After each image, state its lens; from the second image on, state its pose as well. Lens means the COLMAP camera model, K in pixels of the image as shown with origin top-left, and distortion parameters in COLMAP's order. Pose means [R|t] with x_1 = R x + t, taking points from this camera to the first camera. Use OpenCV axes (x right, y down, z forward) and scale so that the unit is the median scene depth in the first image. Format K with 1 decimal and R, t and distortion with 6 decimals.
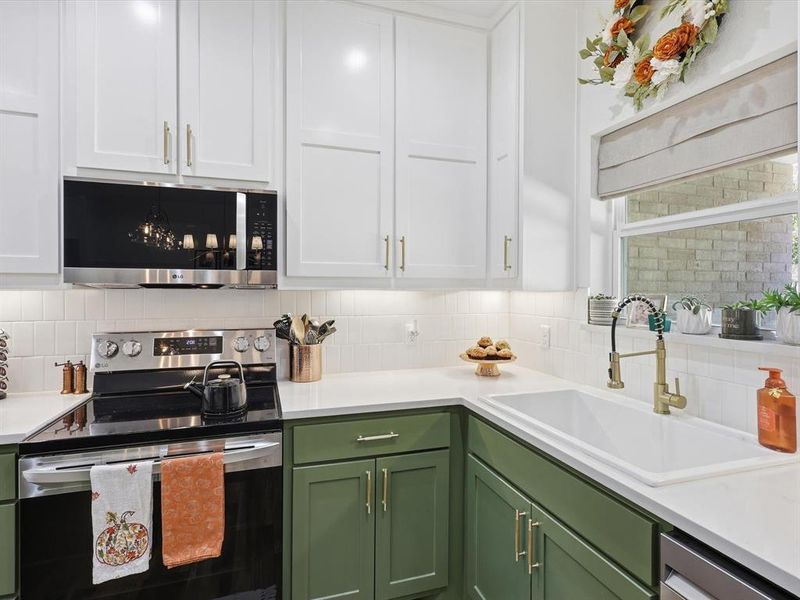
lens RADIAL K [[421.8, 0, 398.1], [0, 421.8, 292.6], [0, 0, 1]] dist [-0.000413, 0.002102]
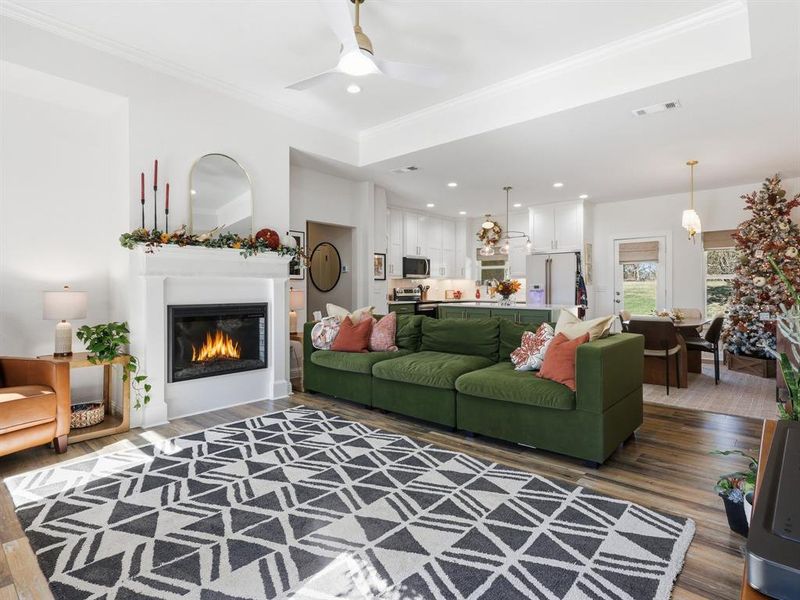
lens RADIAL K [[421.8, 0, 396.8], [0, 421.8, 294.4], [0, 0, 1]] dist [-0.000413, 0.002102]
pose [[0.866400, -0.012334, 0.499199, -3.152140], [0.007058, 0.999898, 0.012456, 0.112497], [-0.499301, -0.007269, 0.866398, -3.159016]]
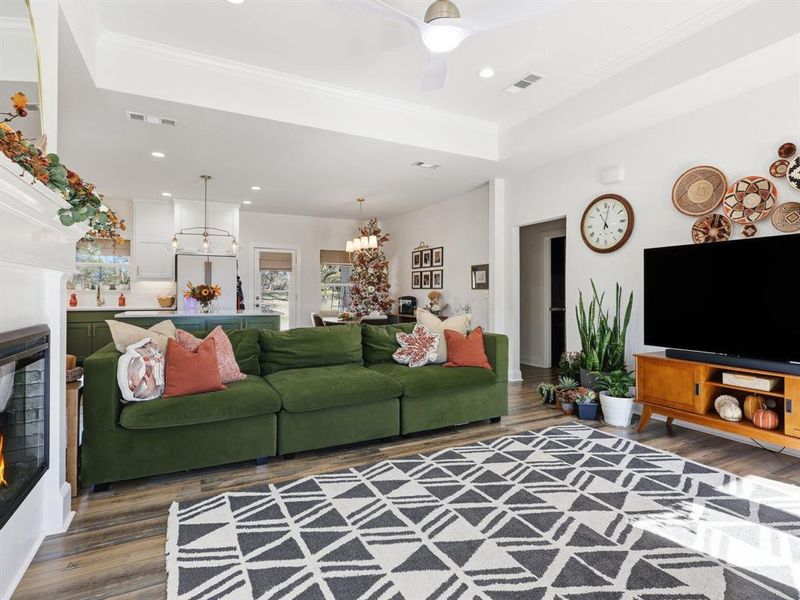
lens RADIAL K [[421.8, 0, 393.0], [0, 421.8, 308.4], [0, 0, 1]] dist [-0.000413, 0.002102]
pose [[-0.142275, -0.040686, 0.988991, -3.832629], [-0.000418, 0.999157, 0.041044, 0.094343], [-0.989827, 0.005426, -0.142172, -1.336258]]
